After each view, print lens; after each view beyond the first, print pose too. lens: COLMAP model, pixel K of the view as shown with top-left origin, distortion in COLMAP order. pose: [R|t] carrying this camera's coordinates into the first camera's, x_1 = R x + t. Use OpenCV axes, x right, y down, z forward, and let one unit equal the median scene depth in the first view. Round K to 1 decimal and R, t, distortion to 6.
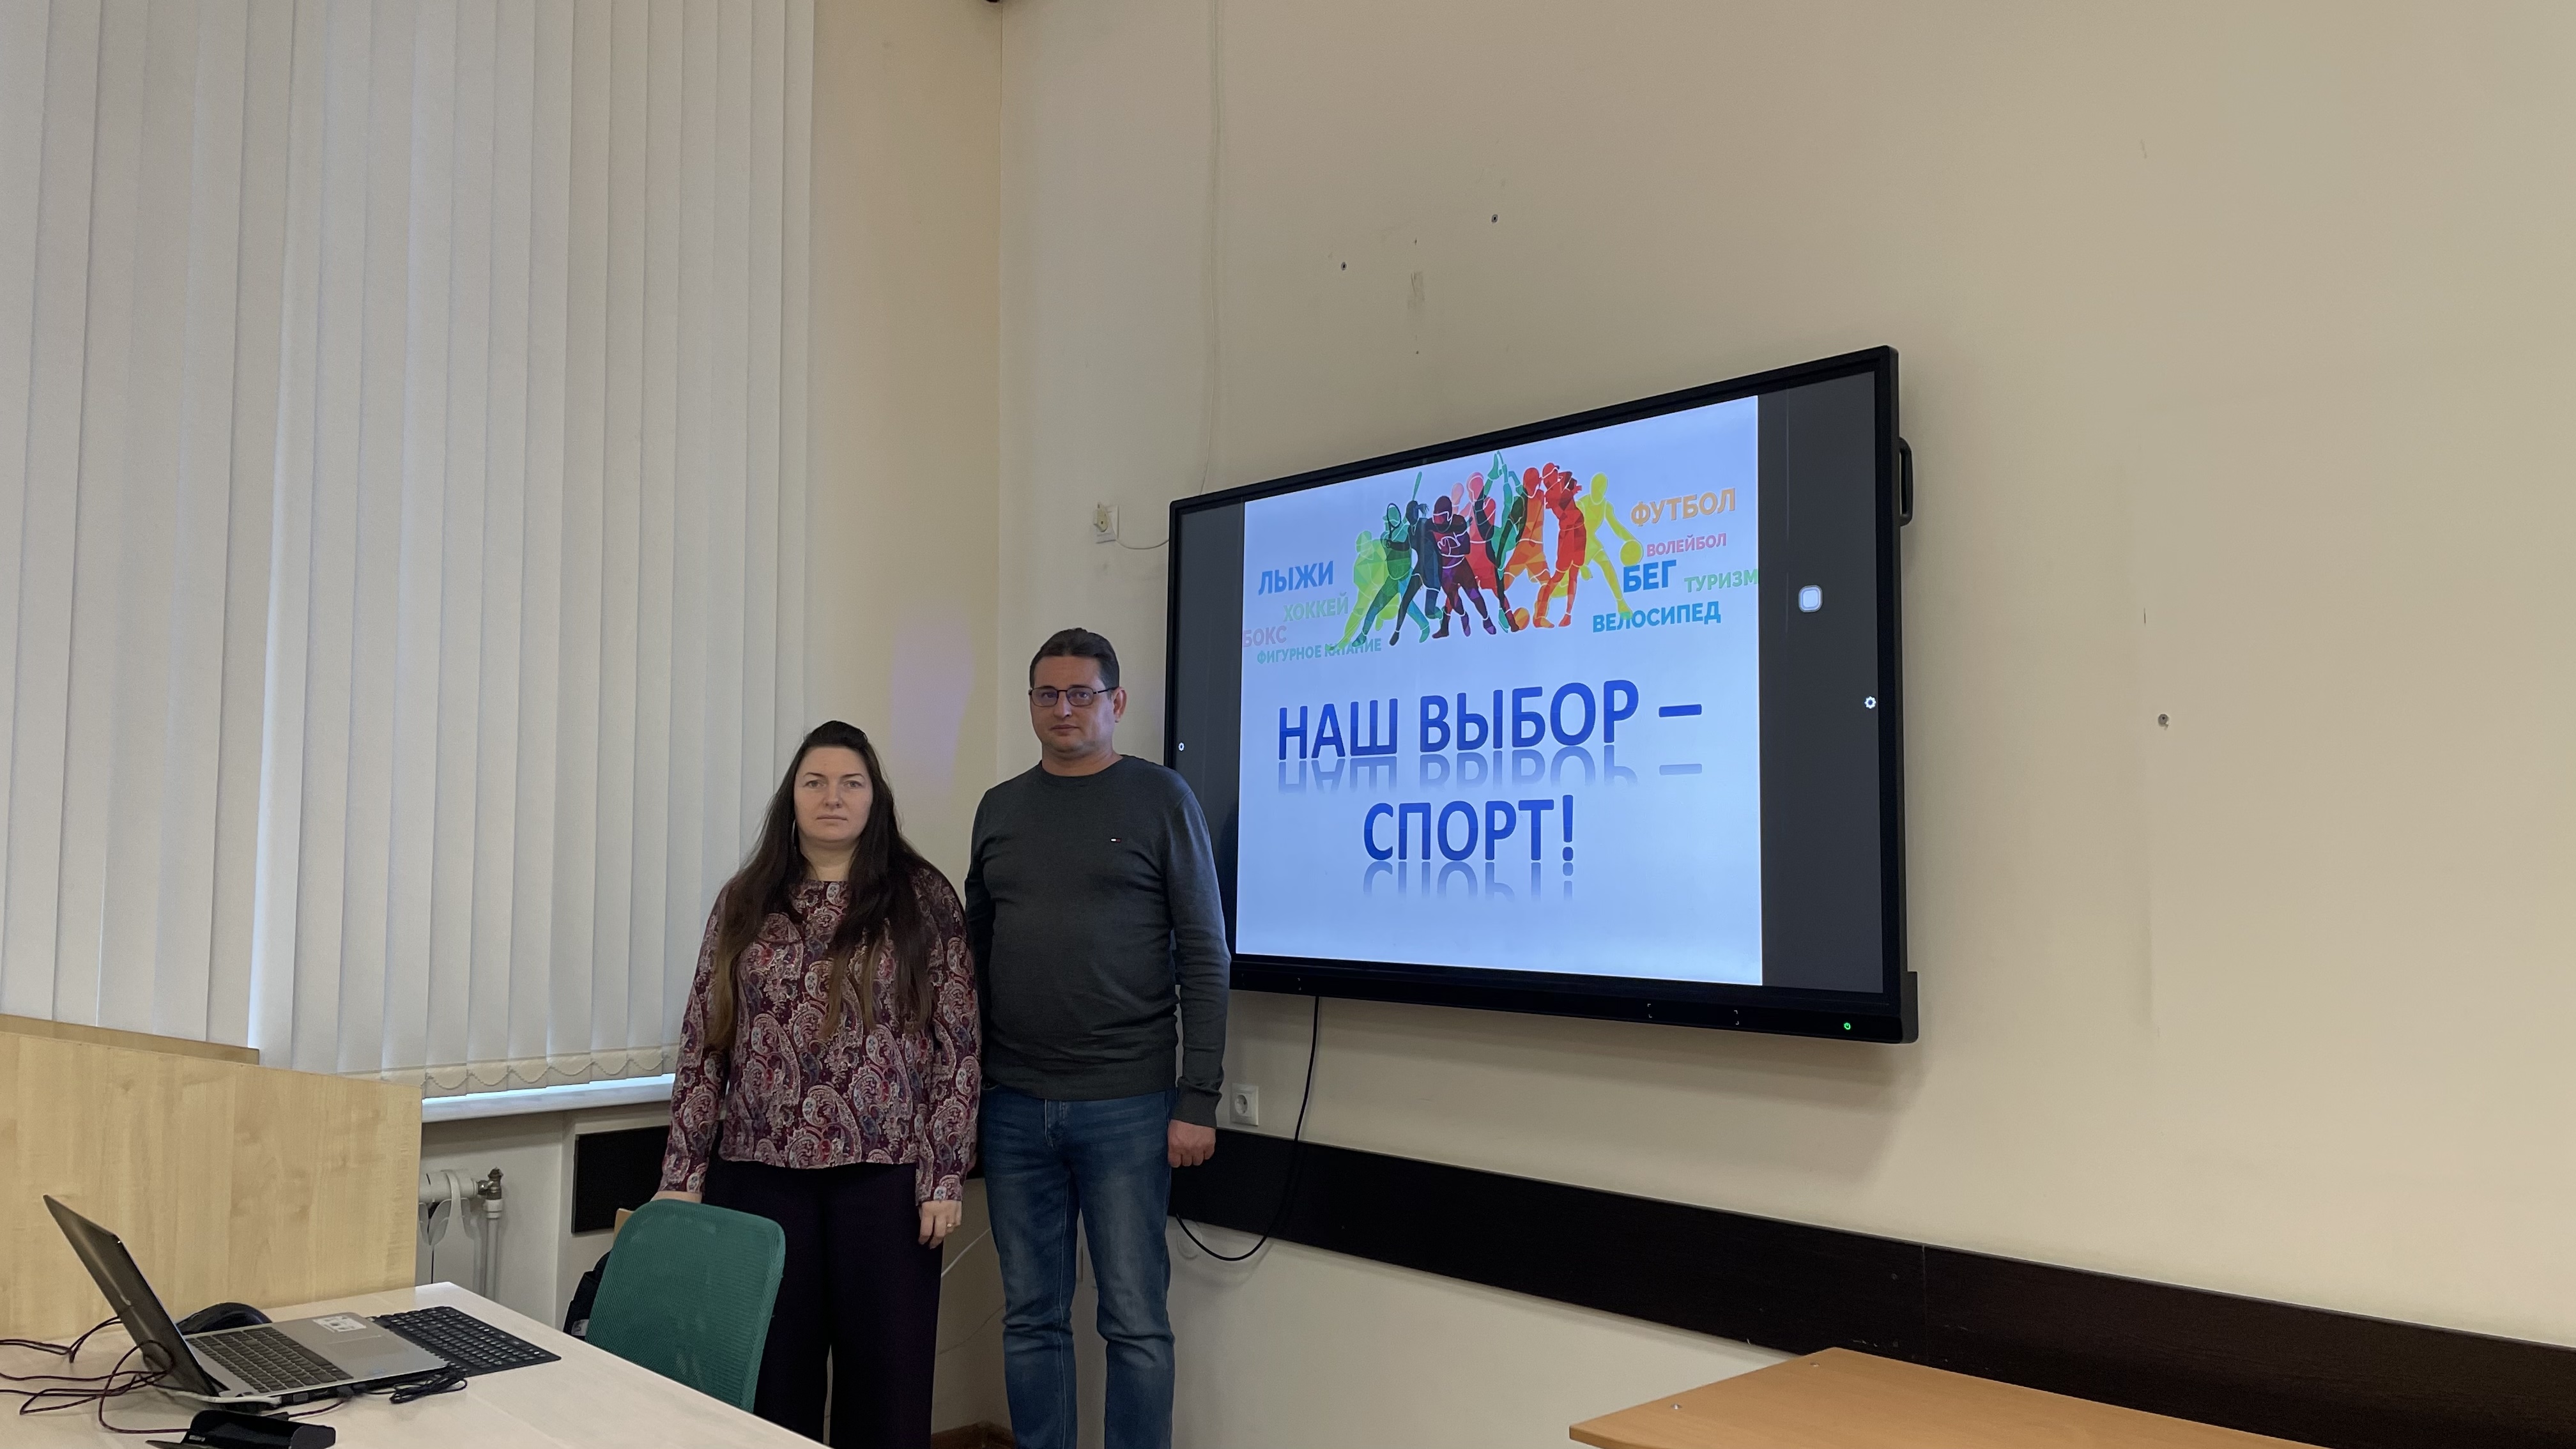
lens RADIAL K [[2017.6, 0, 1288.0], [0, 2017.6, 724.5], [0, 0, 1]] dist [0.079711, -0.002662]
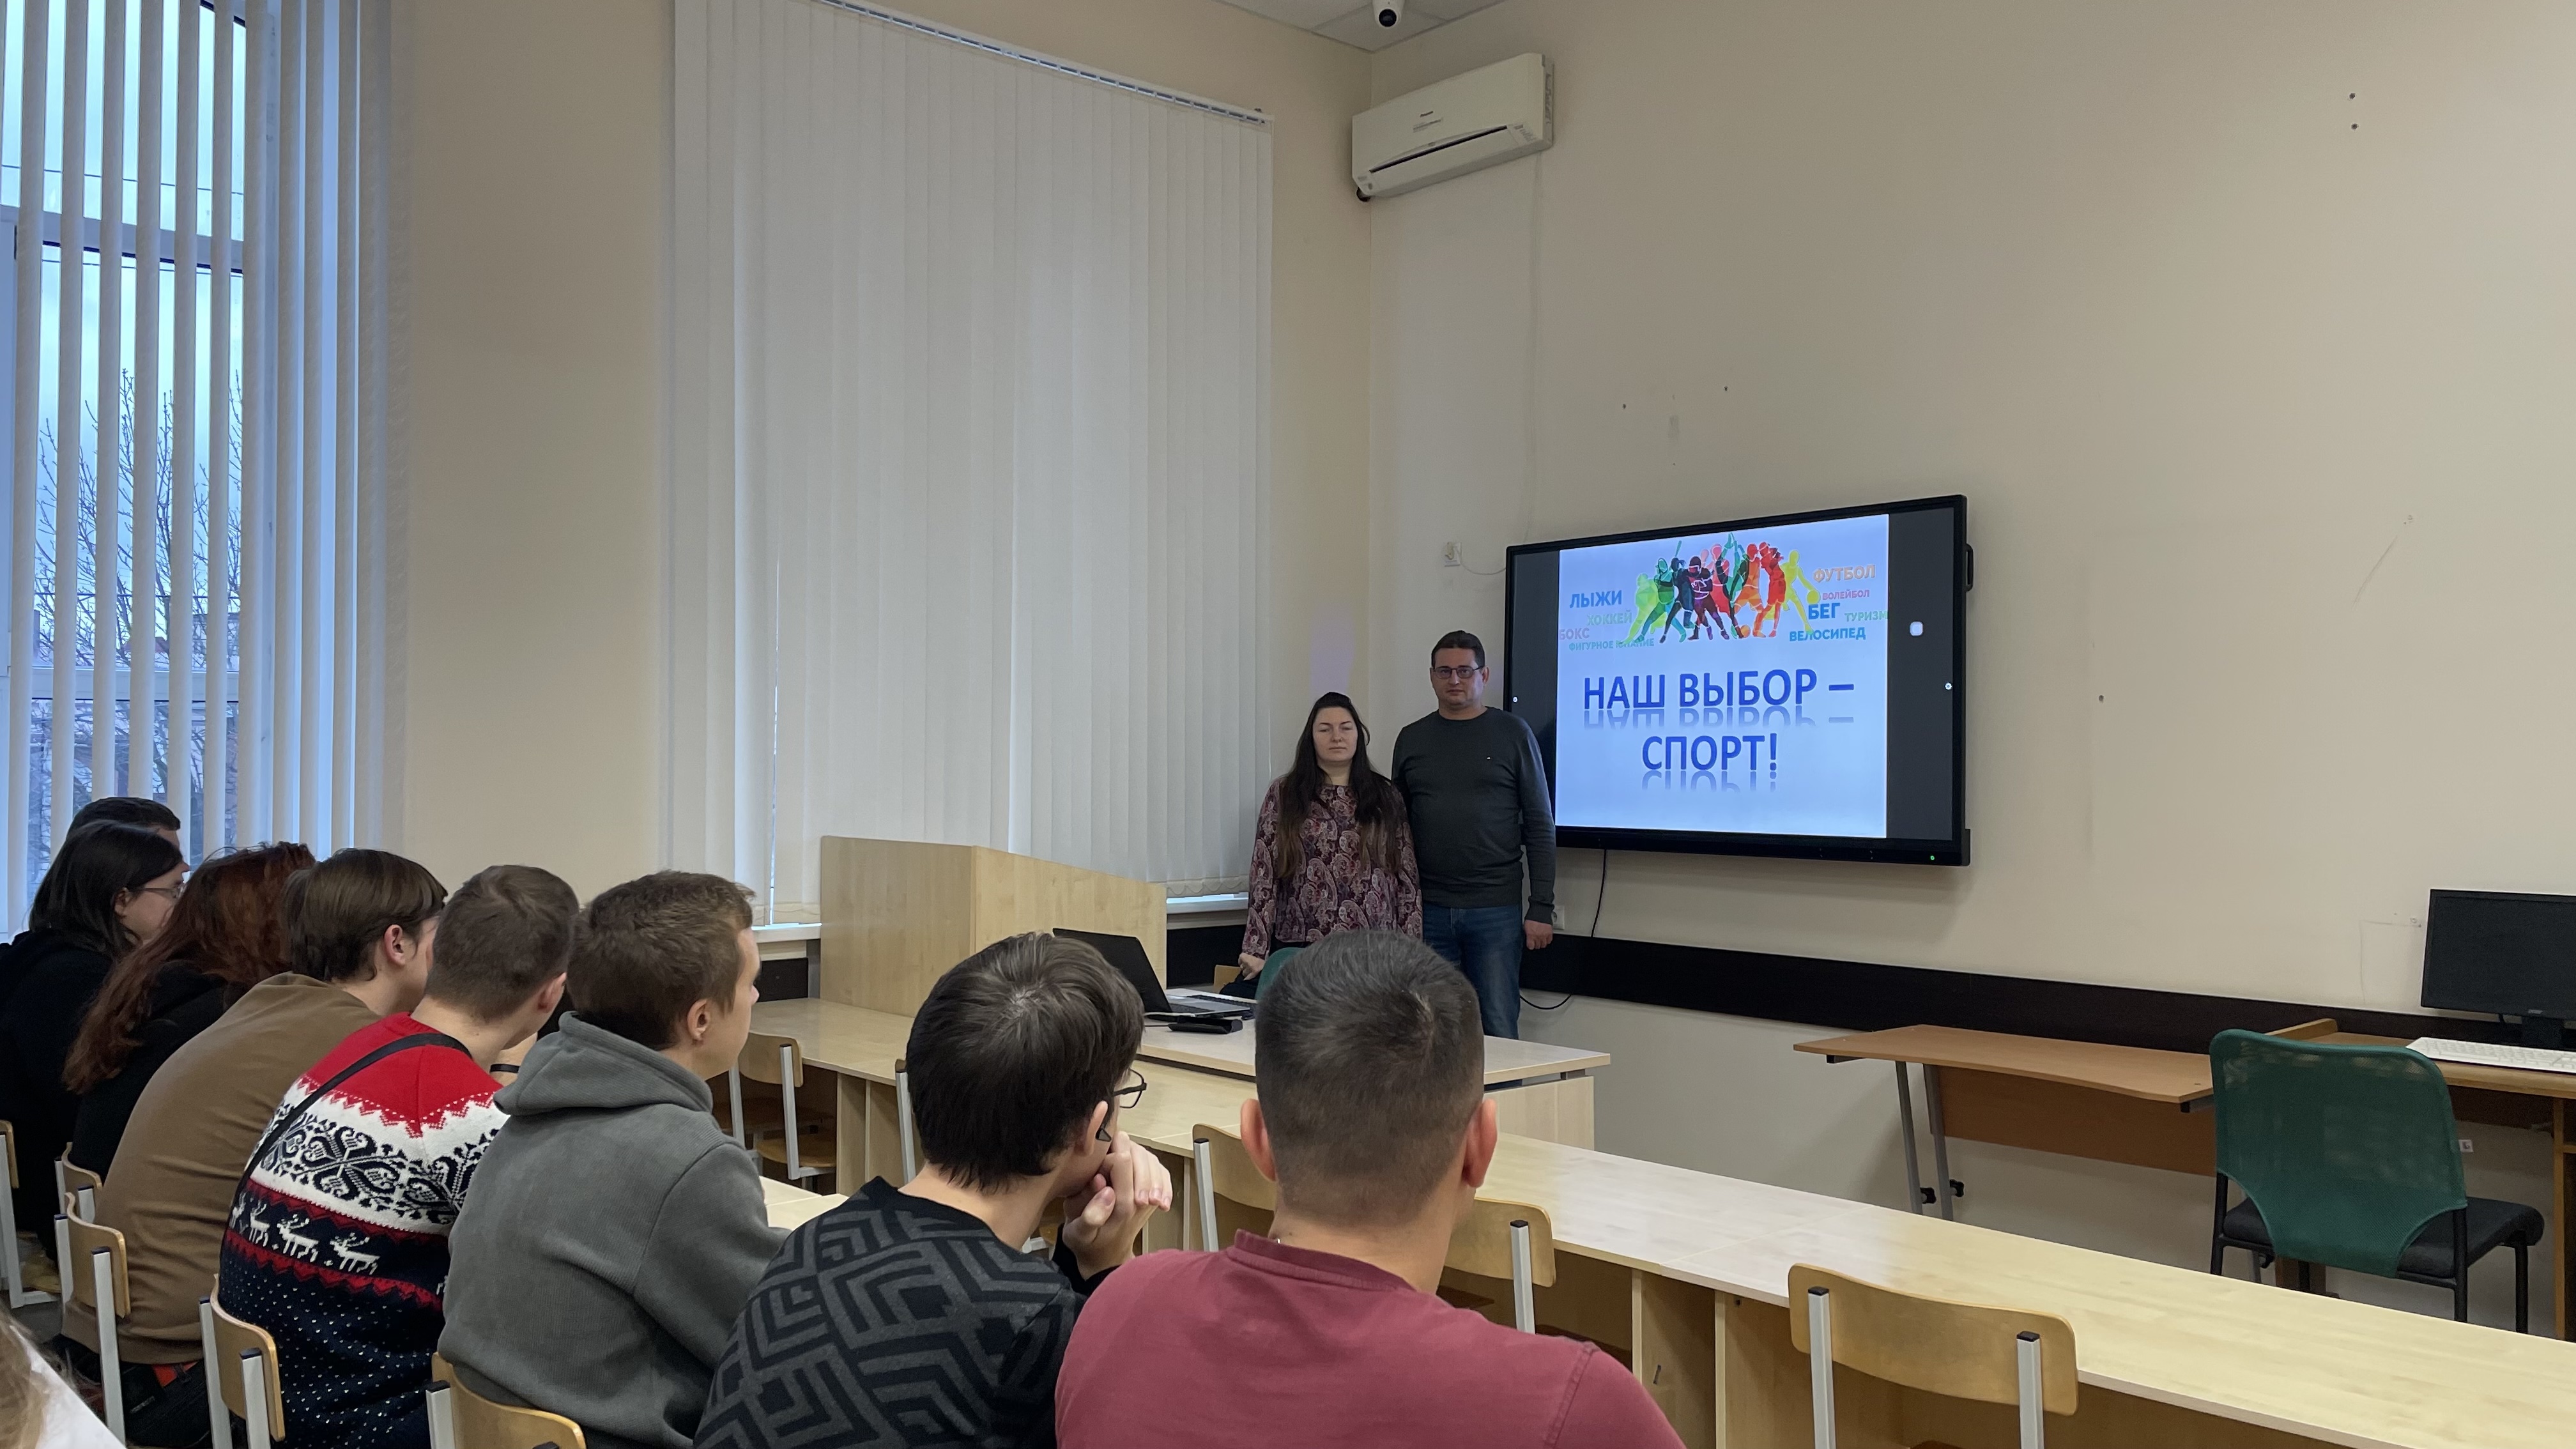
lens RADIAL K [[2046.0, 0, 1286.0], [0, 2046.0, 777.9], [0, 0, 1]] dist [0.079779, -0.003808]
pose [[0.999672, -0.004665, -0.025189, -0.228637], [0.006609, 0.996958, 0.077659, -0.064643], [0.024750, -0.077800, 0.996662, -0.759016]]
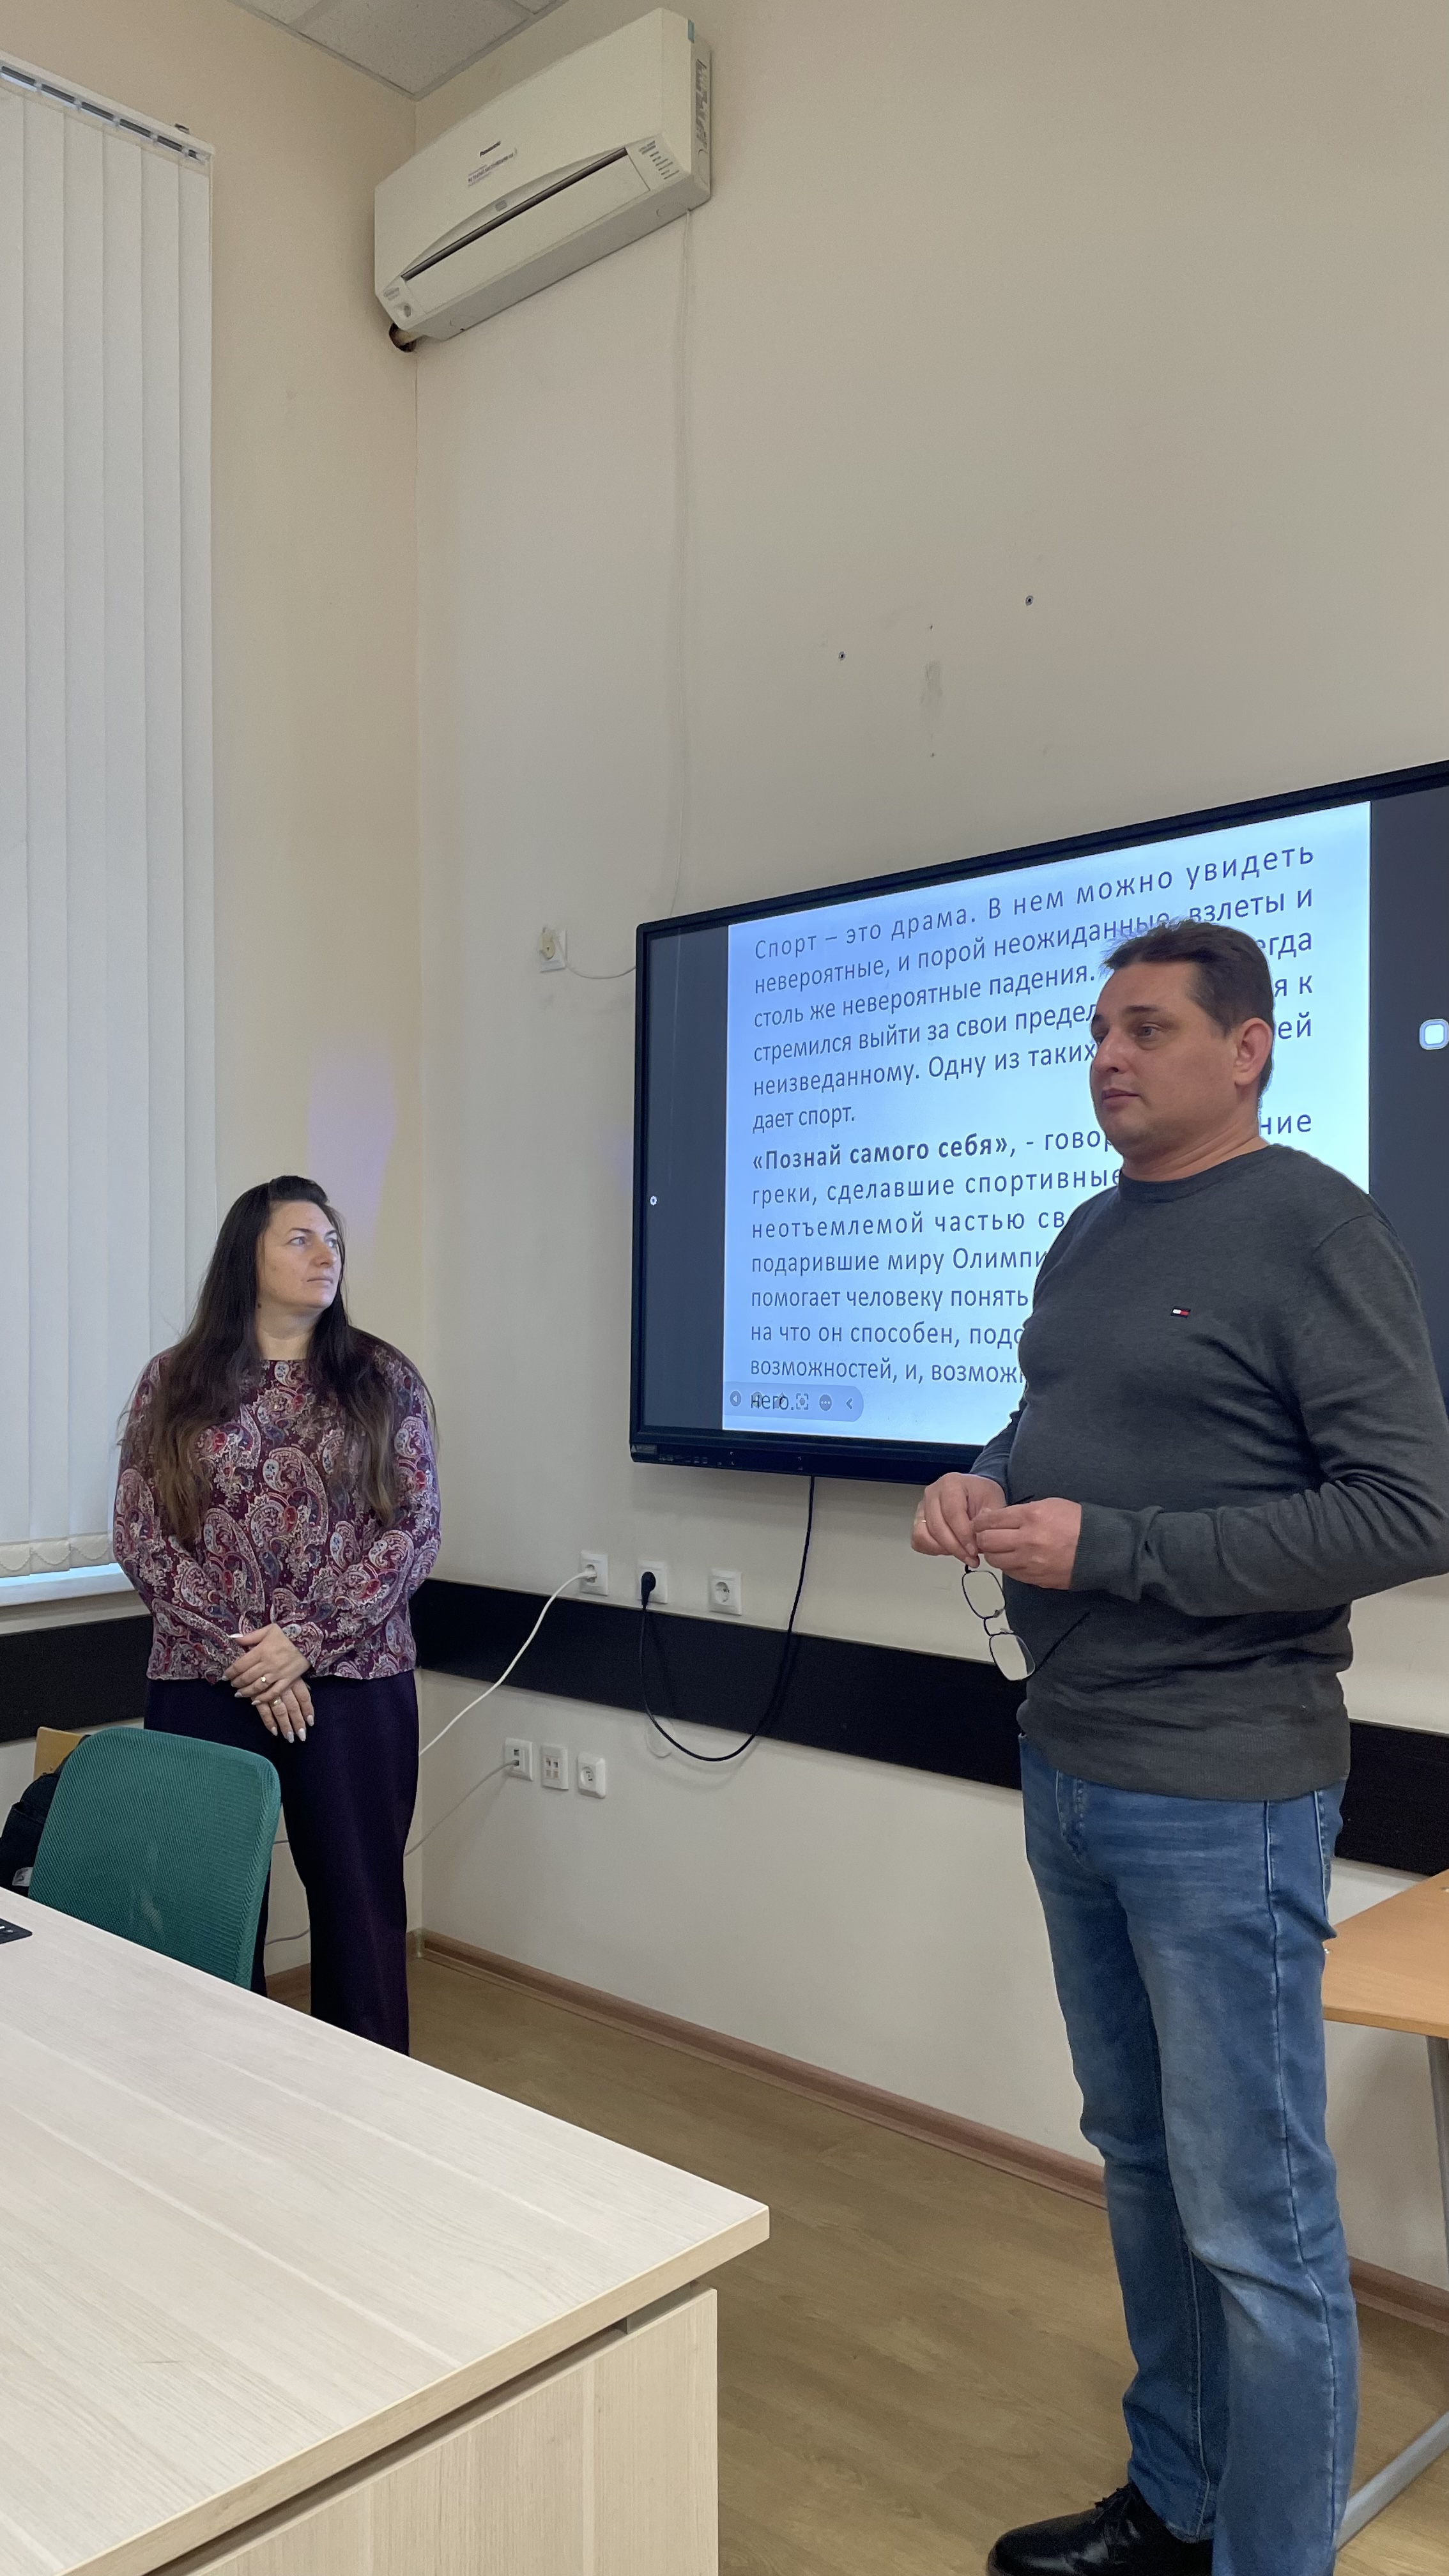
lens RADIAL K [[2017.6, 0, 756.9], [0, 2017.6, 1278.1], [0, 0, 1]] dist [0.079711, -0.002662]
pose [[0.996569, -0.004772, 0.082630, -0.094515], [0.000263, 0.998514, 0.054490, -0.003466], [-0.082767, -0.054282, 0.995090, 0.114516]]
